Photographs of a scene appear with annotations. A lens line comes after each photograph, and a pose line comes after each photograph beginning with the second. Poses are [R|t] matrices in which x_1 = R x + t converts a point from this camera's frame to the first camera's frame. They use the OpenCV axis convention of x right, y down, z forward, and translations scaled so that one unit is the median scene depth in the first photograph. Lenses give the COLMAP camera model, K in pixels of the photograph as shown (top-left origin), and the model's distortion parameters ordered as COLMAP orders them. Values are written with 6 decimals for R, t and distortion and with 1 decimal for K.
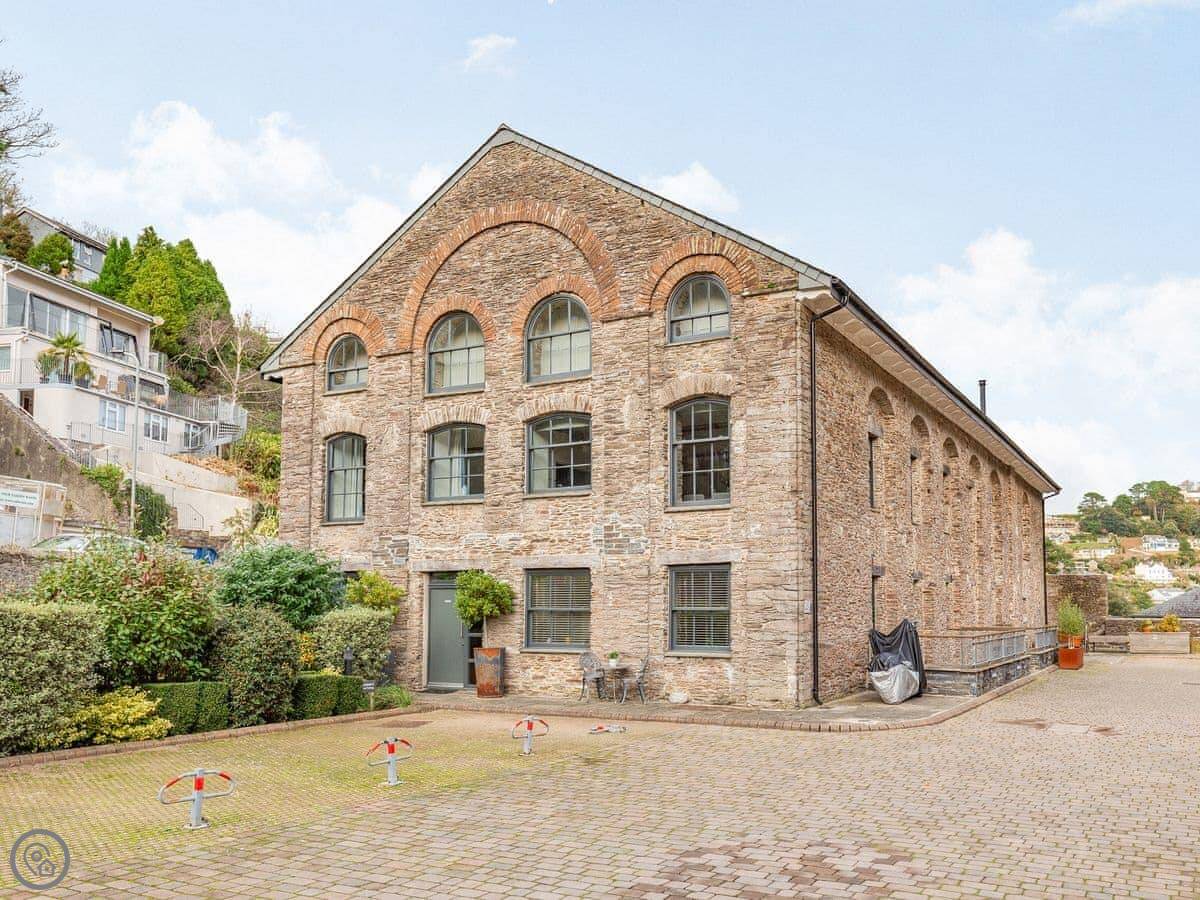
lens RADIAL K [[1901.6, 0, 600.0], [0, 1901.6, 450.0], [0, 0, 1]] dist [0.016439, 0.067249]
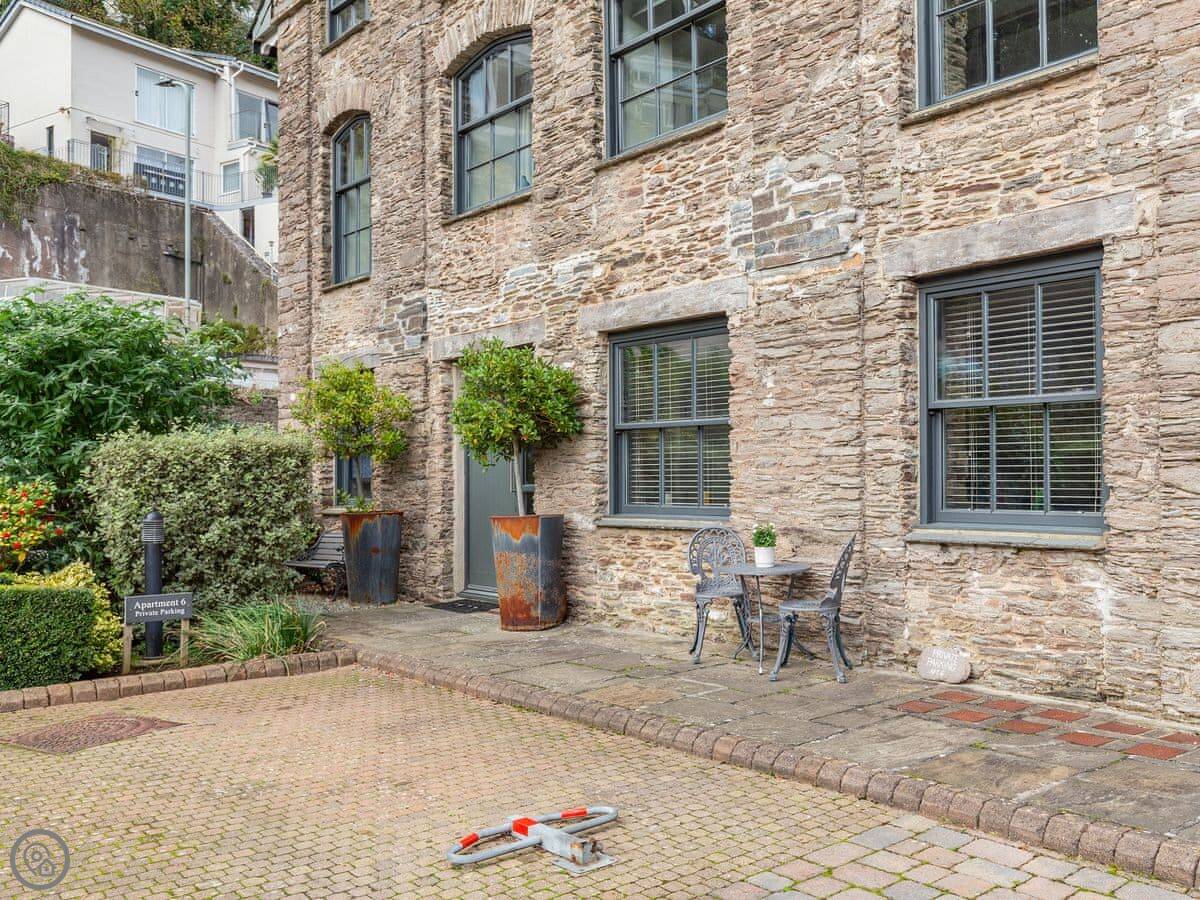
lens RADIAL K [[1249.2, 0, 600.0], [0, 1249.2, 450.0], [0, 0, 1]] dist [0.006086, 0.003001]
pose [[0.928521, -0.016905, -0.370896, 0.064898], [0.036023, 0.998352, 0.044679, 0.077250], [0.369529, -0.054846, 0.927599, 0.745617]]
